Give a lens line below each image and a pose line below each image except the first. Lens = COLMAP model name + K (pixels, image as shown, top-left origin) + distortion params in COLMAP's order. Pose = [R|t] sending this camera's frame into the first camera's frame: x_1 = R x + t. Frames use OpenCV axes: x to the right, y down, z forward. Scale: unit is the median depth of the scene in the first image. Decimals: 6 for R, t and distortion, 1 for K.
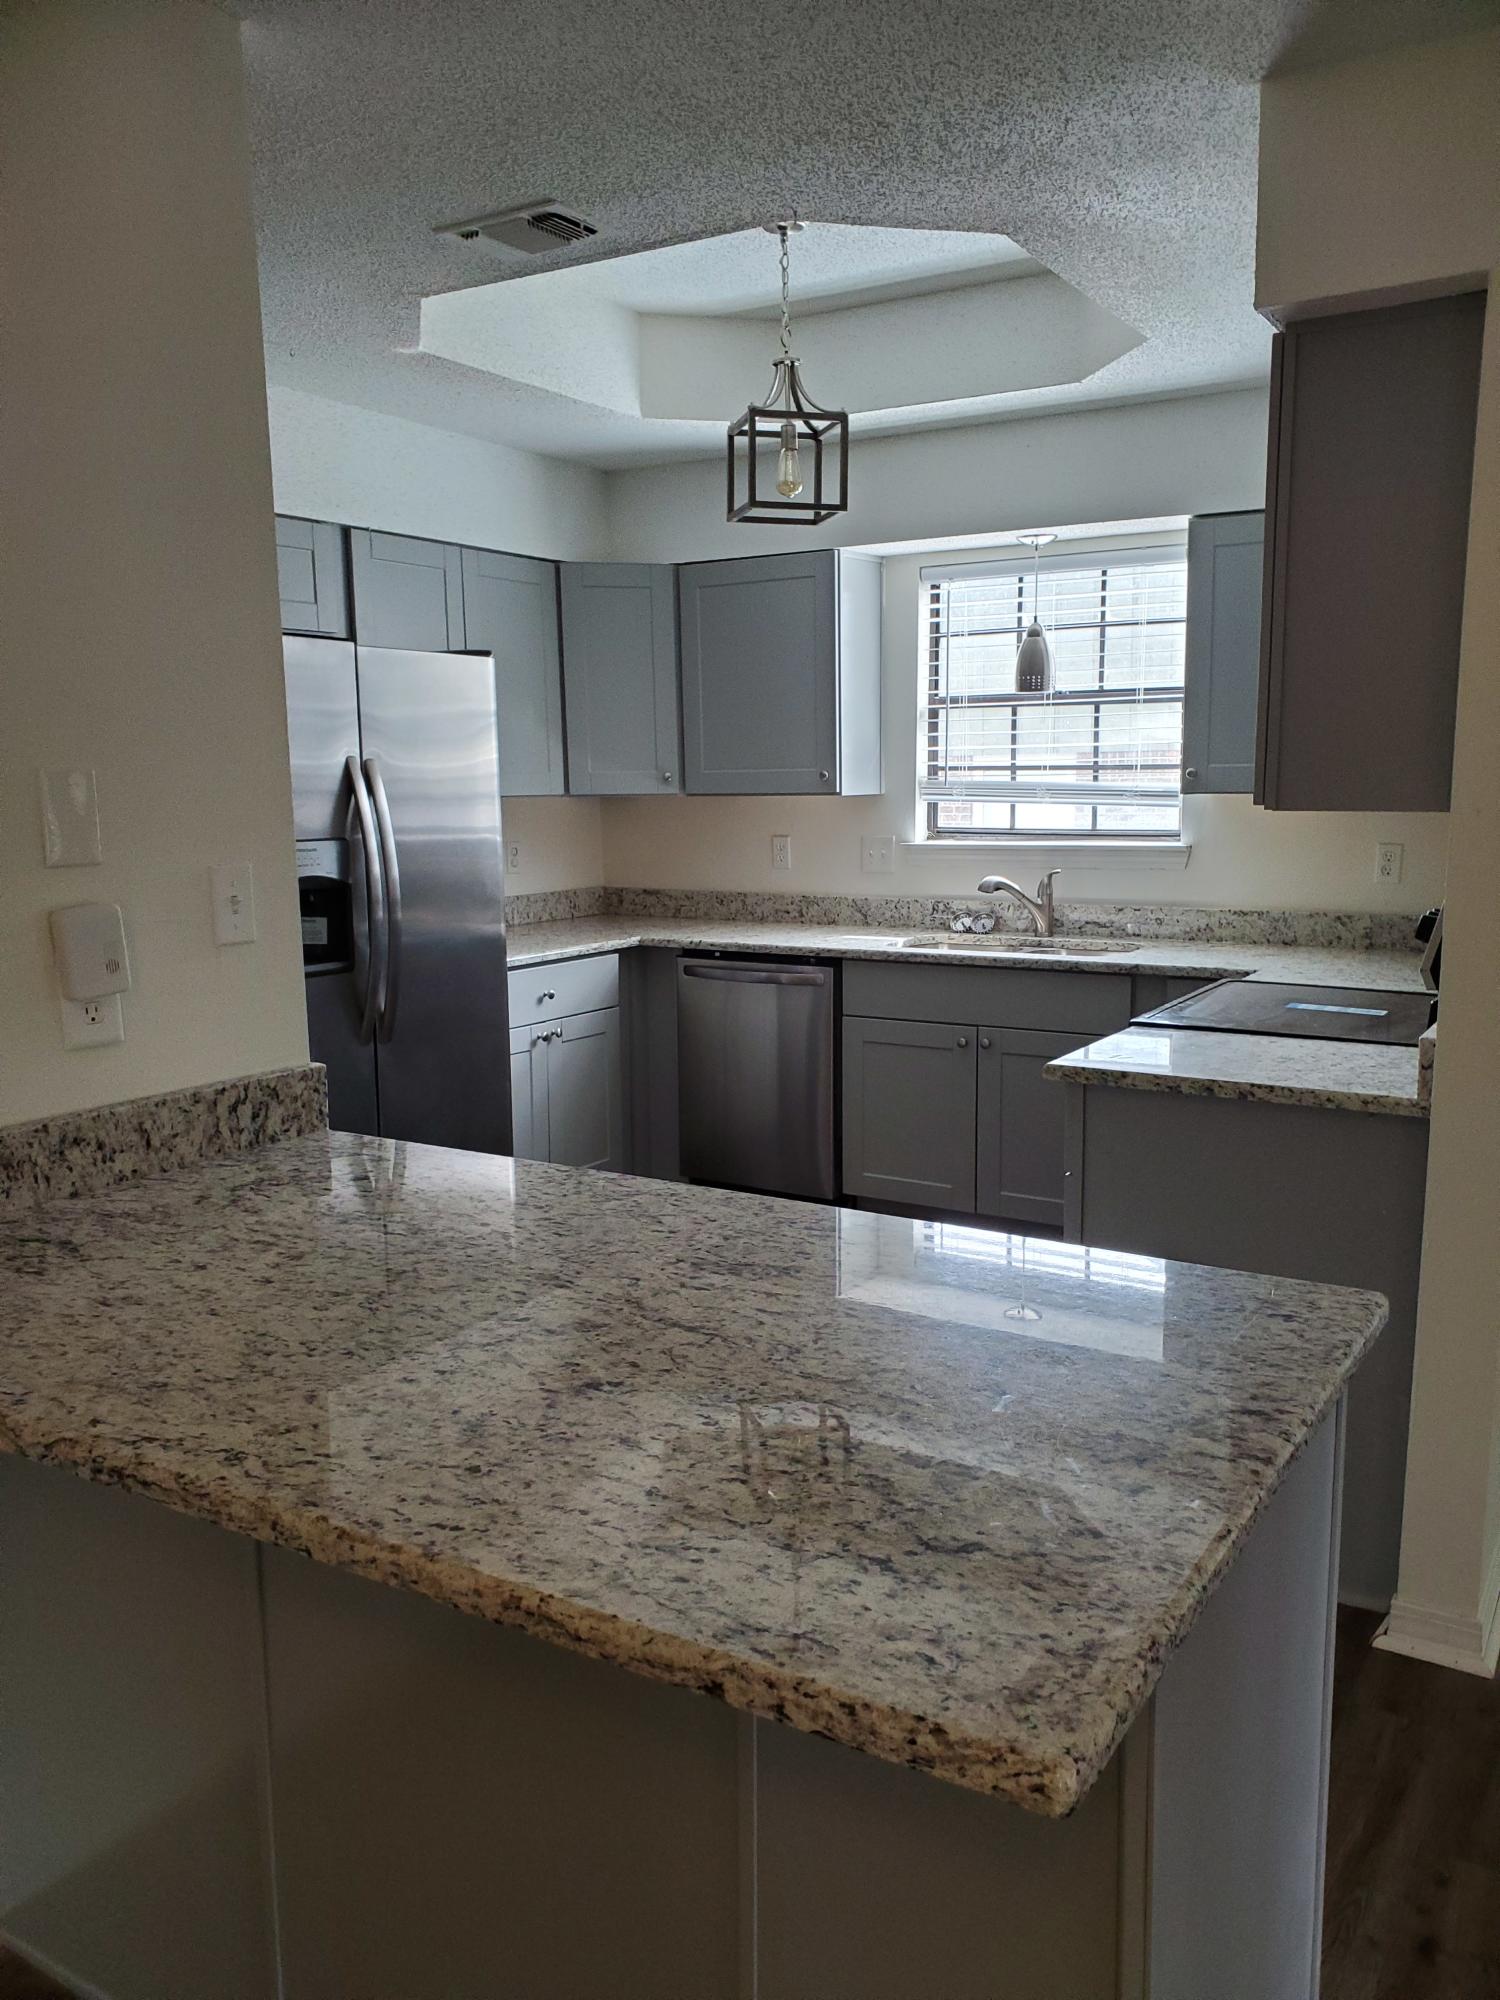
lens RADIAL K [[1559.6, 0, 736.5], [0, 1559.6, 1015.6], [0, 0, 1]] dist [0.062723, -0.070683]
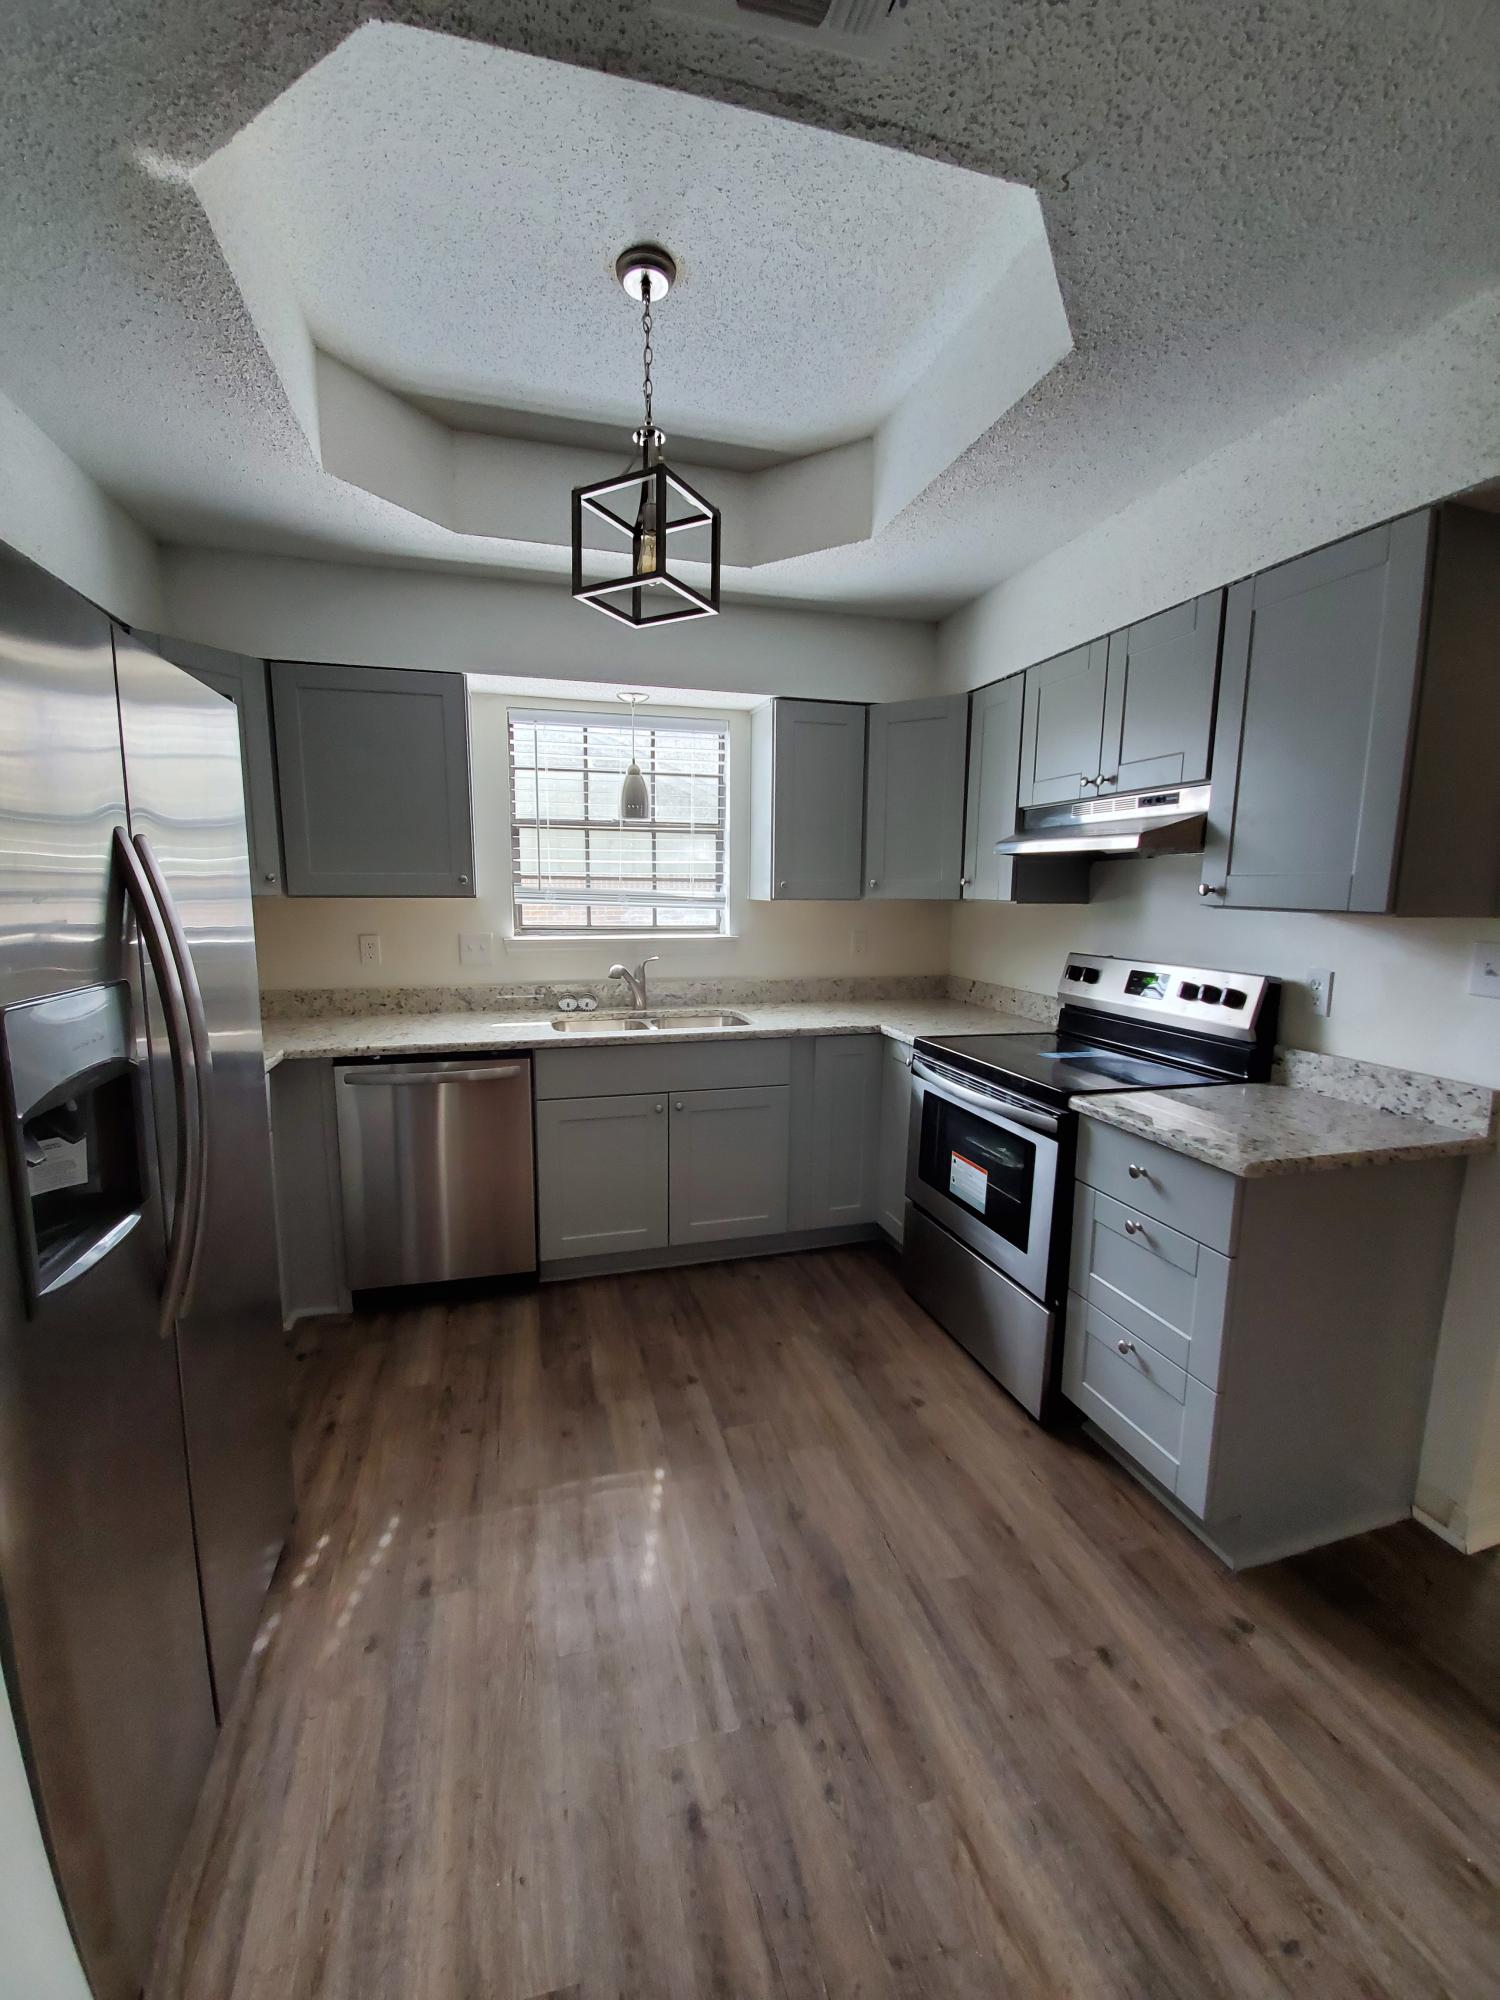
lens RADIAL K [[792.6, 0, 733.1], [0, 792.6, 987.9], [0, 0, 1]] dist [0.003281, -0.009166]
pose [[0.675685, -0.077633, 0.733091, -0.241549], [0.096983, 0.995157, 0.015996, -0.074788], [-0.730783, 0.060290, 0.679942, 0.526648]]
